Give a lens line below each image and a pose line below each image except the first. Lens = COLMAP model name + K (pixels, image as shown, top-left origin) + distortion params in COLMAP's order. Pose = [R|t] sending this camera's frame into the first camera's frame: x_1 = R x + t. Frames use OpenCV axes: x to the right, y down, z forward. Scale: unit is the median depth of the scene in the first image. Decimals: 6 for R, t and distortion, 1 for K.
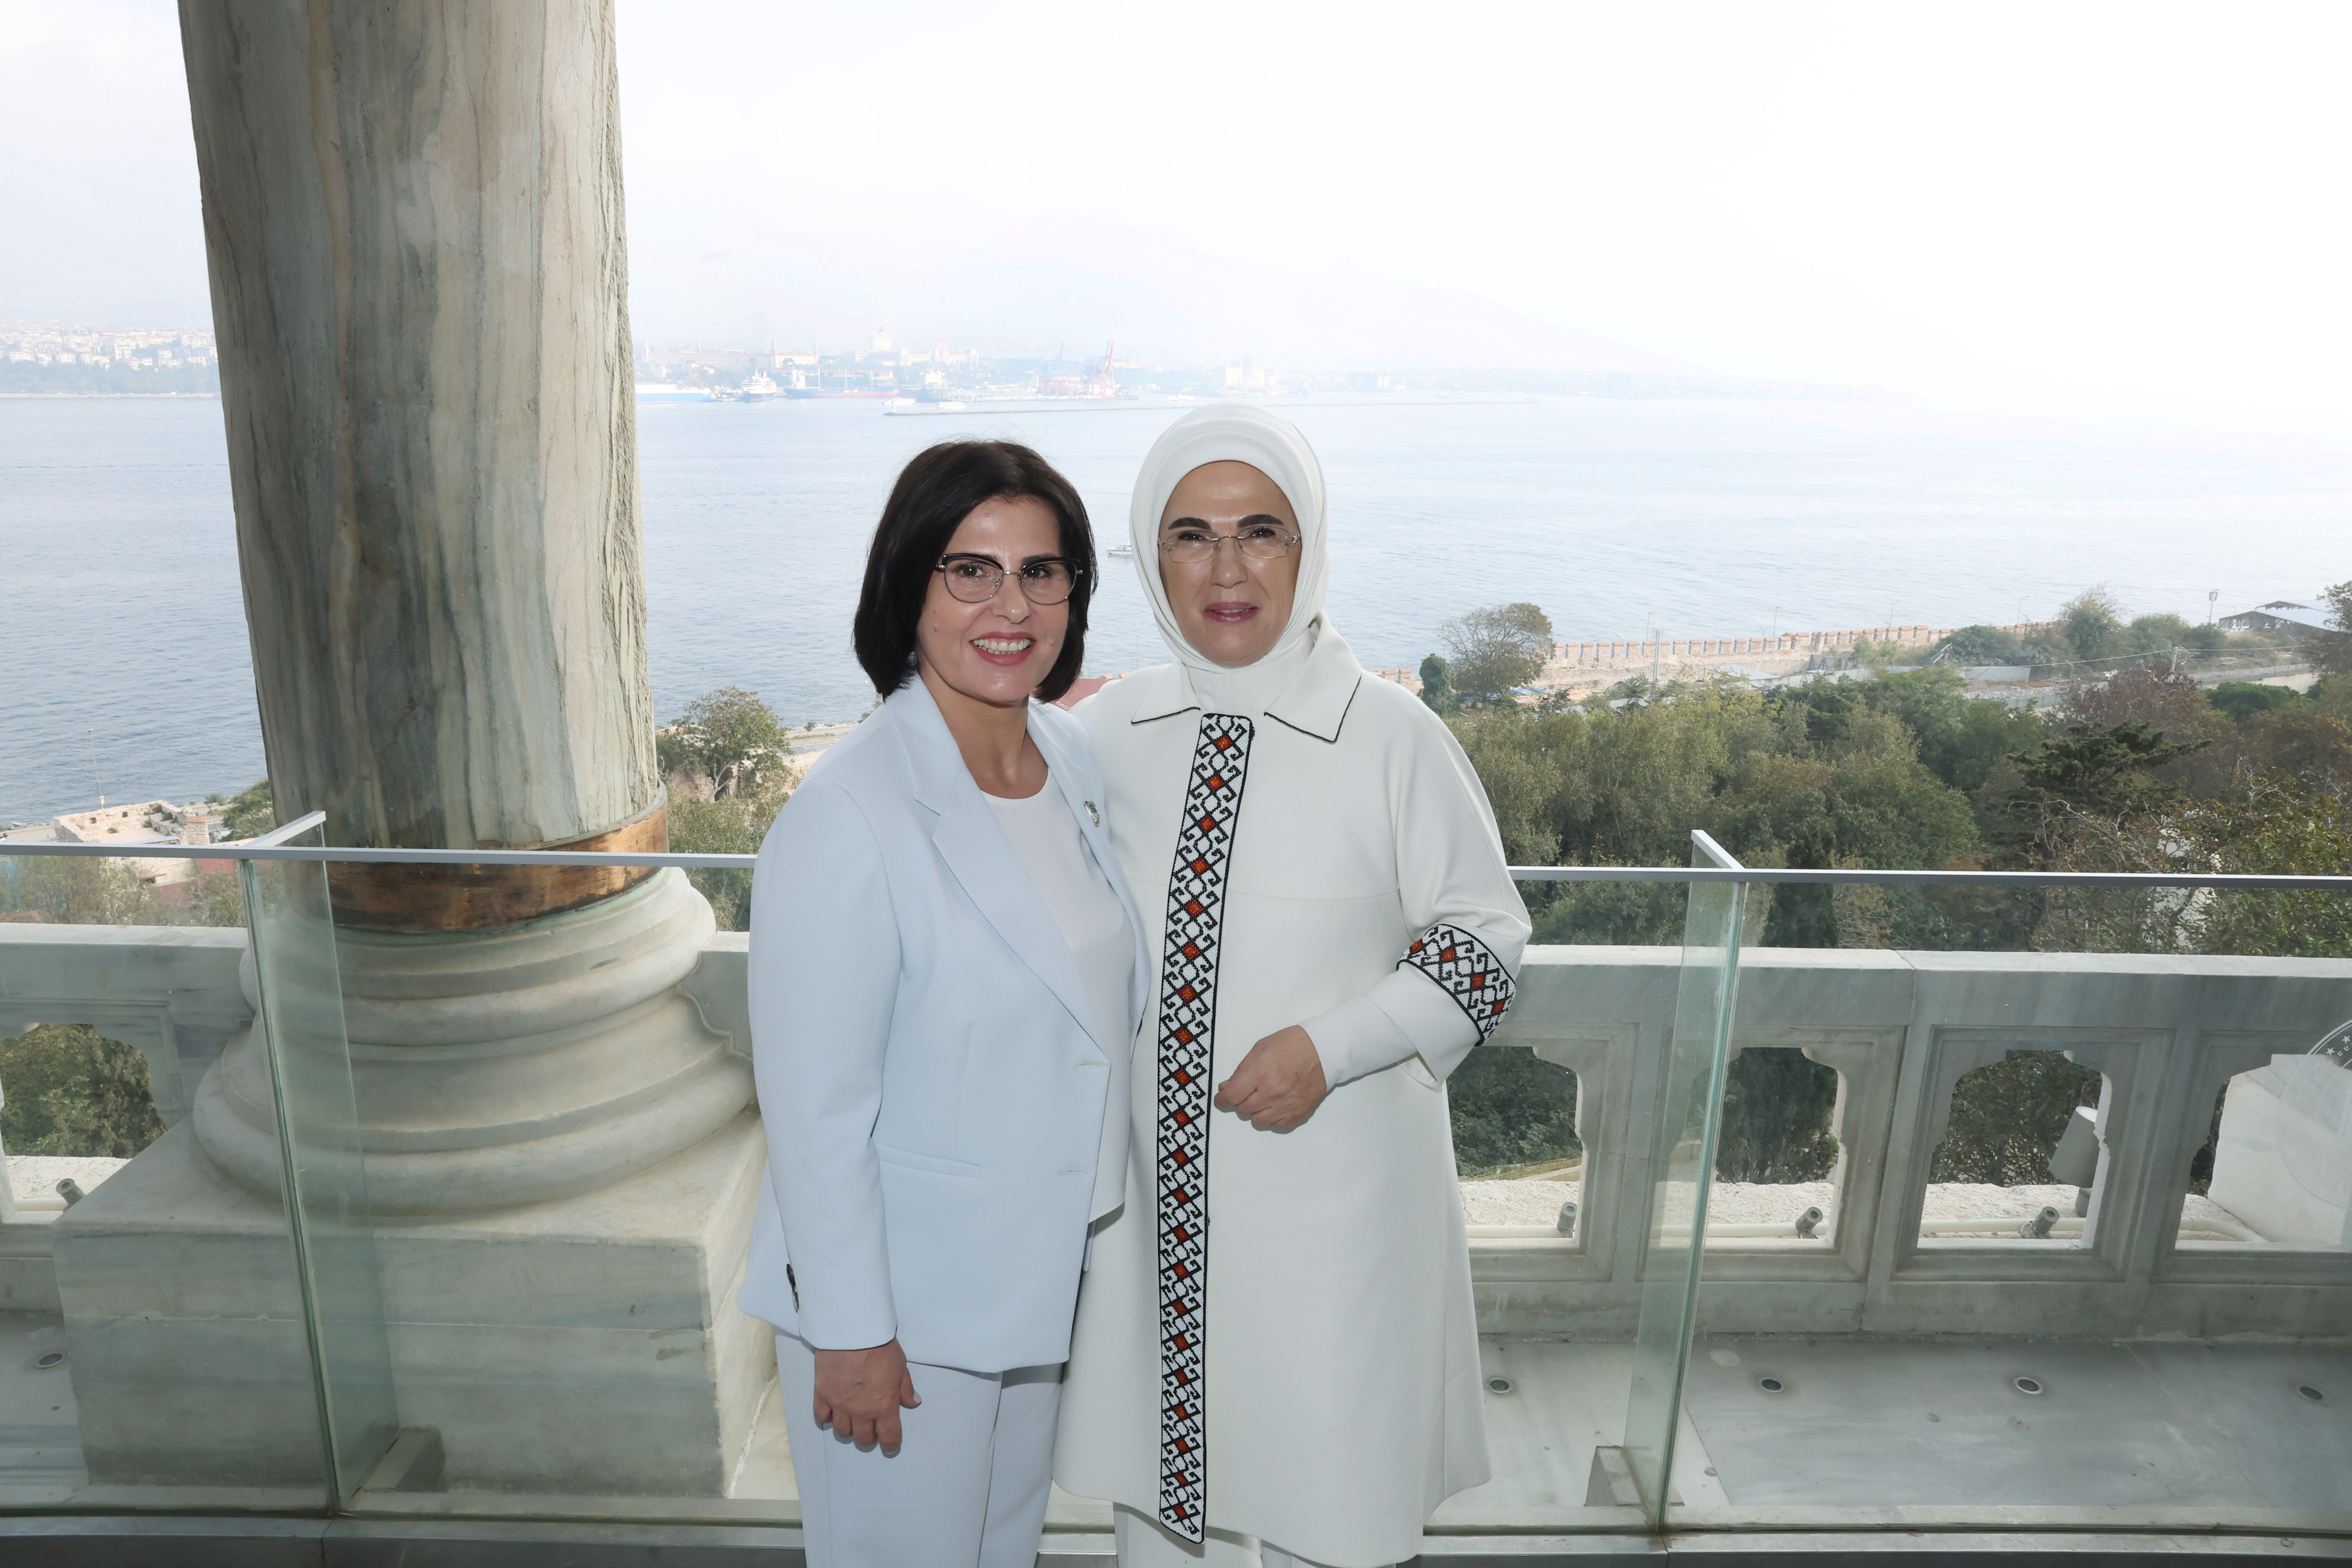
lens RADIAL K [[1604.4, 0, 1137.5], [0, 1604.4, 793.4], [0, 0, 1]] dist [-0.079720, 0.094529]
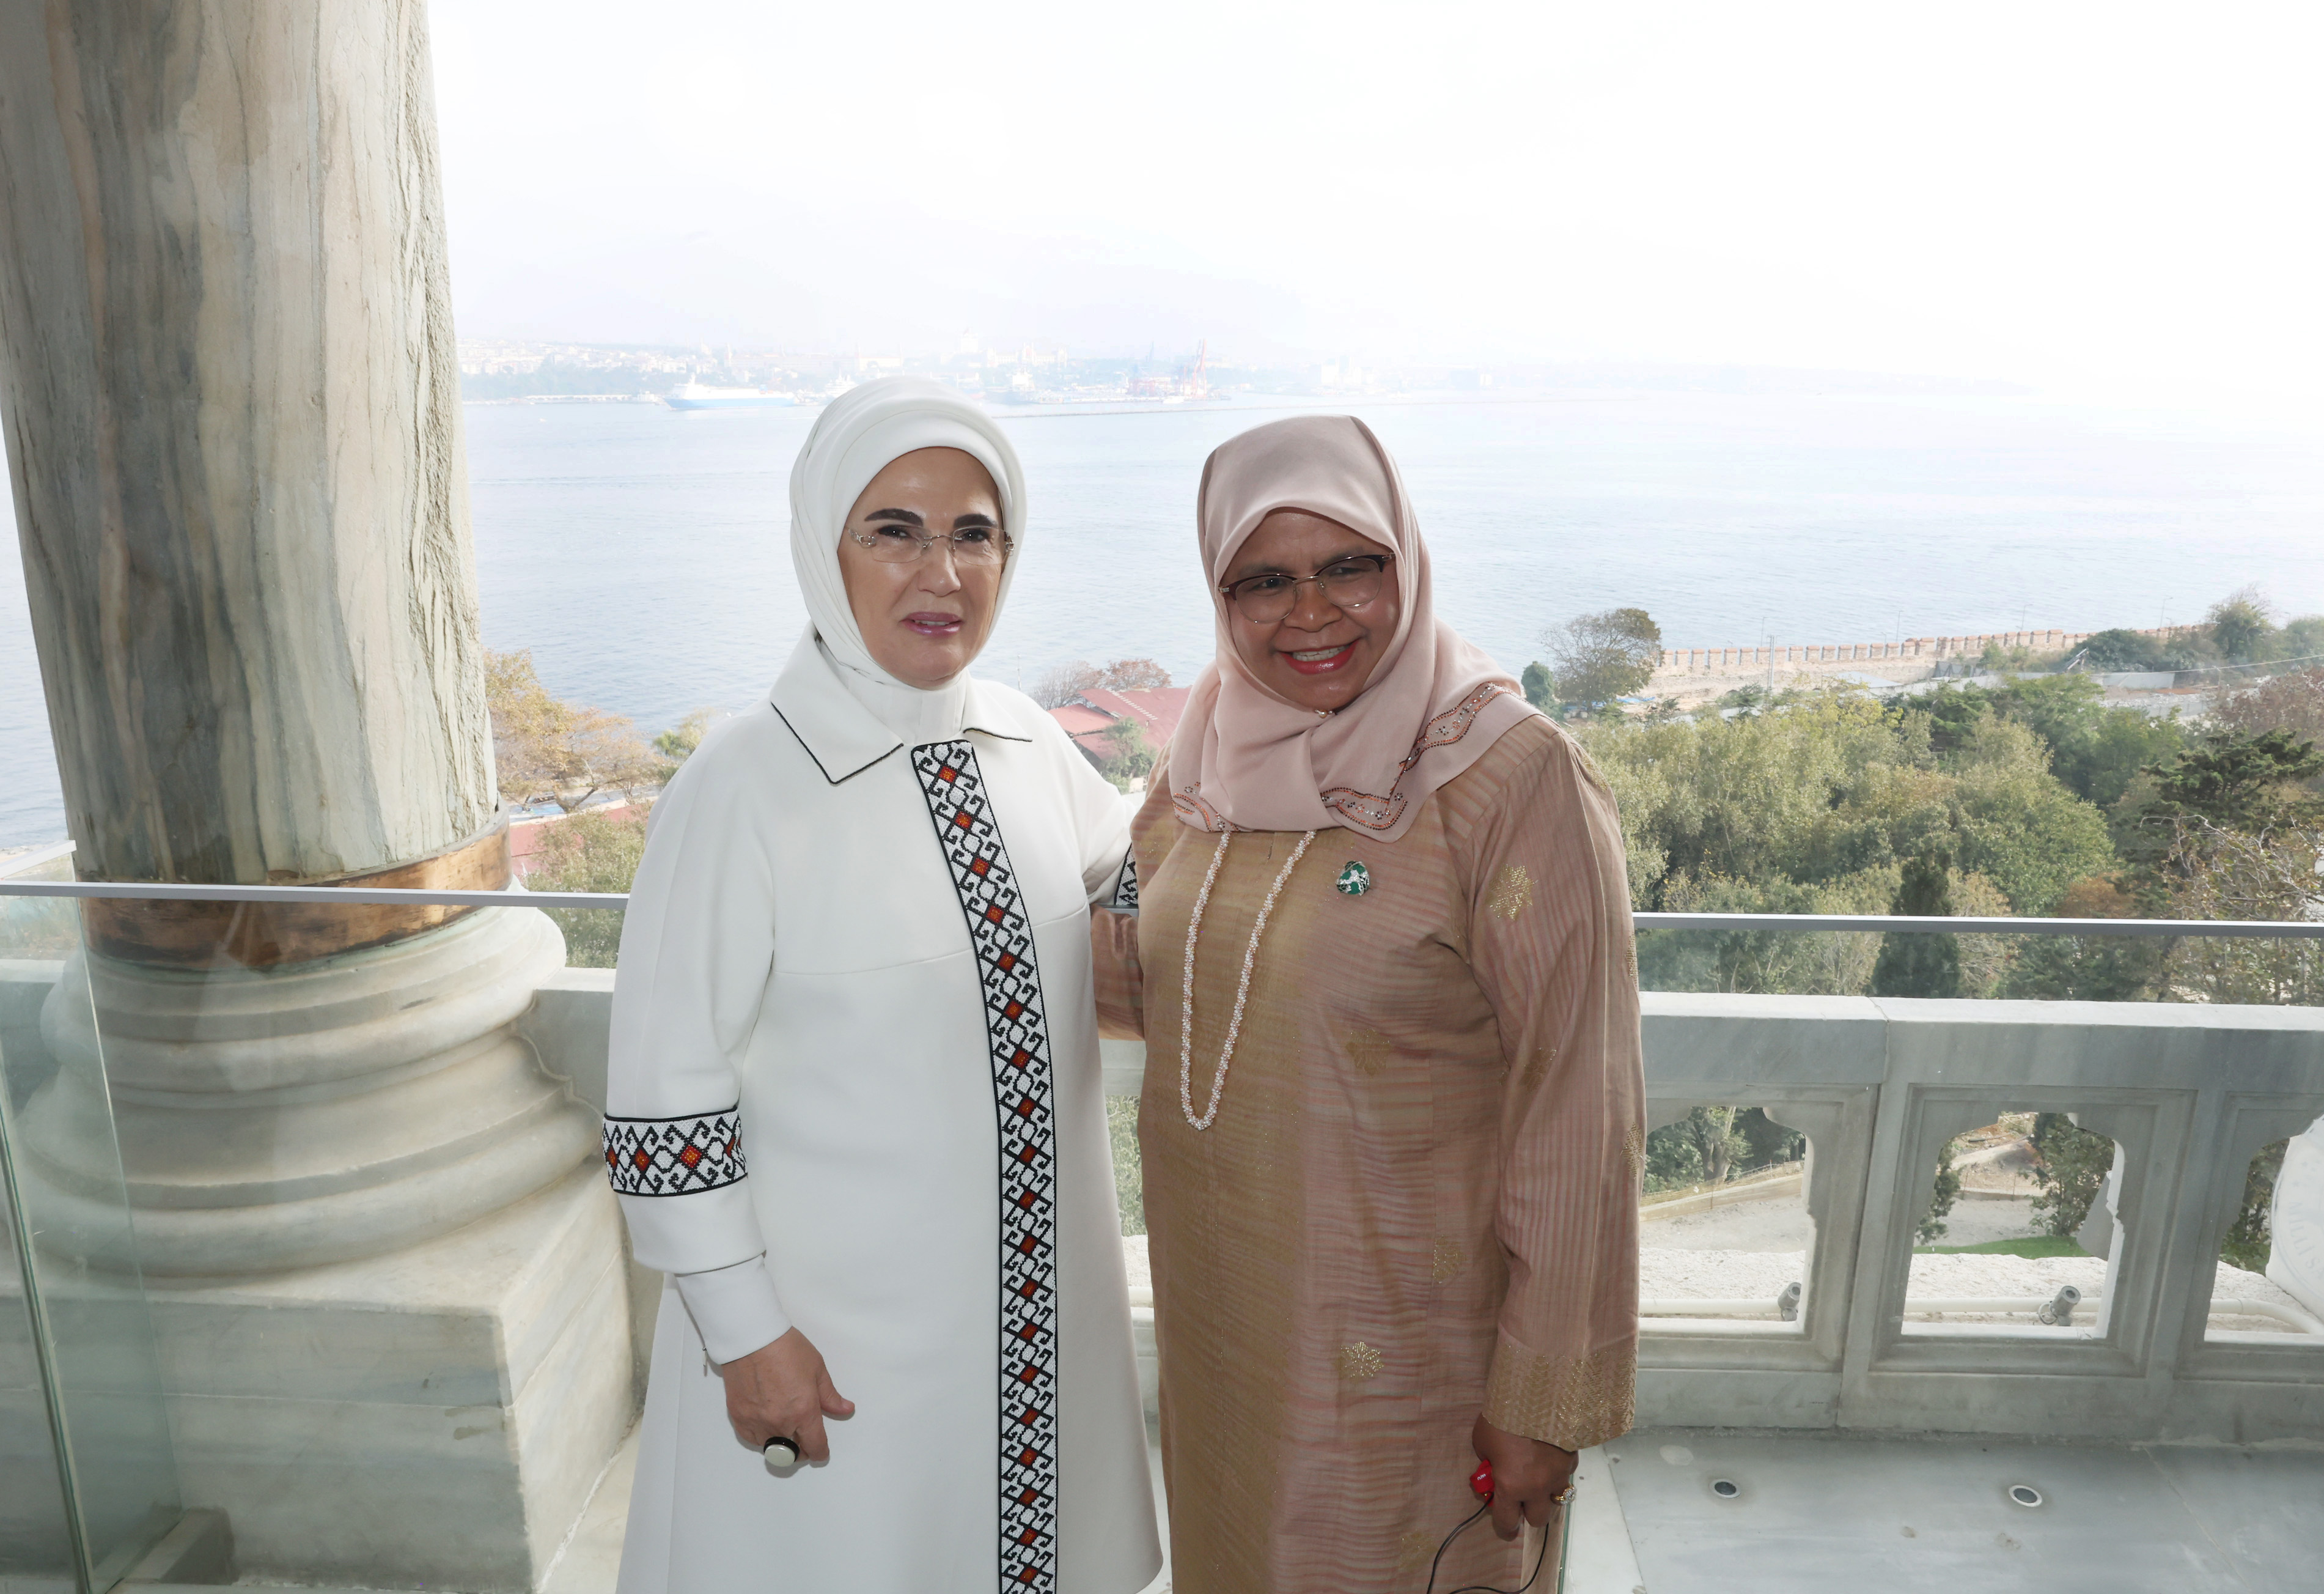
lens RADIAL K [[1655.1, 0, 1135.7], [0, 1655.1, 795.0], [0, 0, 1]] dist [-0.086096, 0.095913]
pose [[0.998469, 0.000339, -0.055310, 0.134889], [-0.000728, 0.999975, -0.007002, -0.007856], [0.055306, 0.007031, 0.998445, 0.077809]]
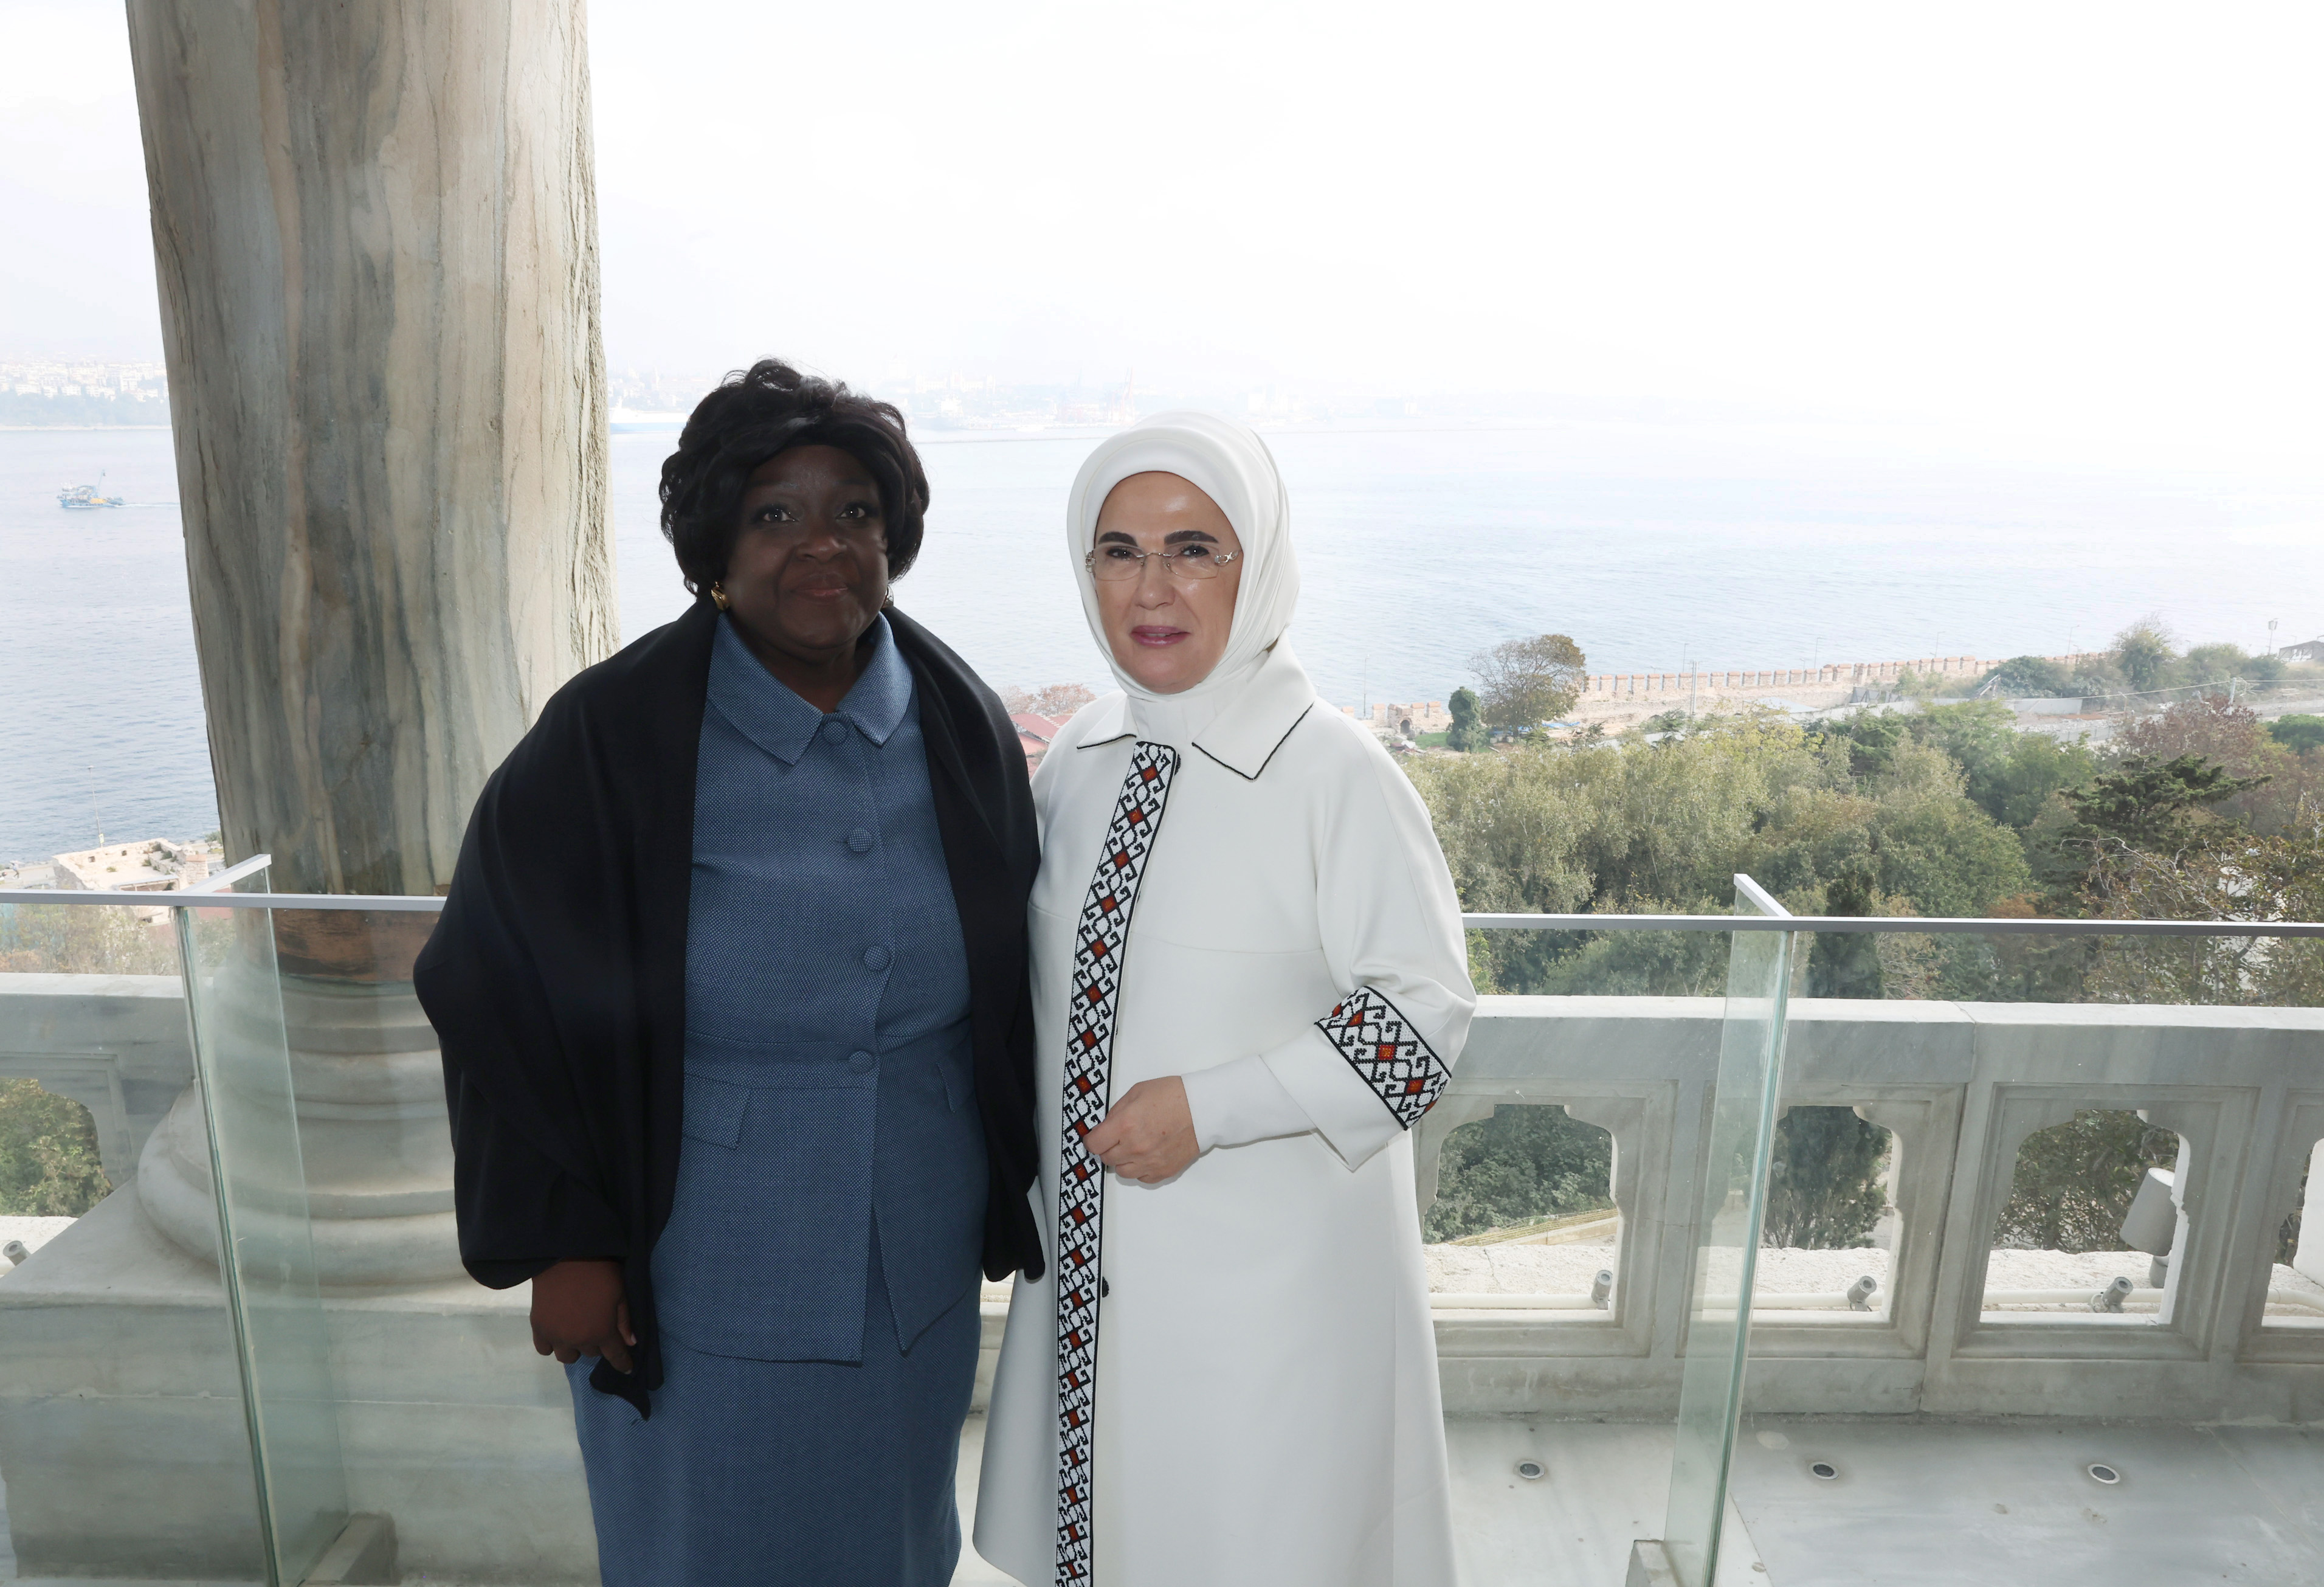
lens RADIAL K [[1652.3, 0, 1133.6], [0, 1652.3, 803.4], [0, 0, 1]] dist [-0.086284, 0.099216]
pose [[0.999892, -0.000779, -0.014685, 0.010934], [0.000534, 0.999861, -0.016652, -0.002371], [0.014696, 0.016642, 0.999754, 0.037161]]
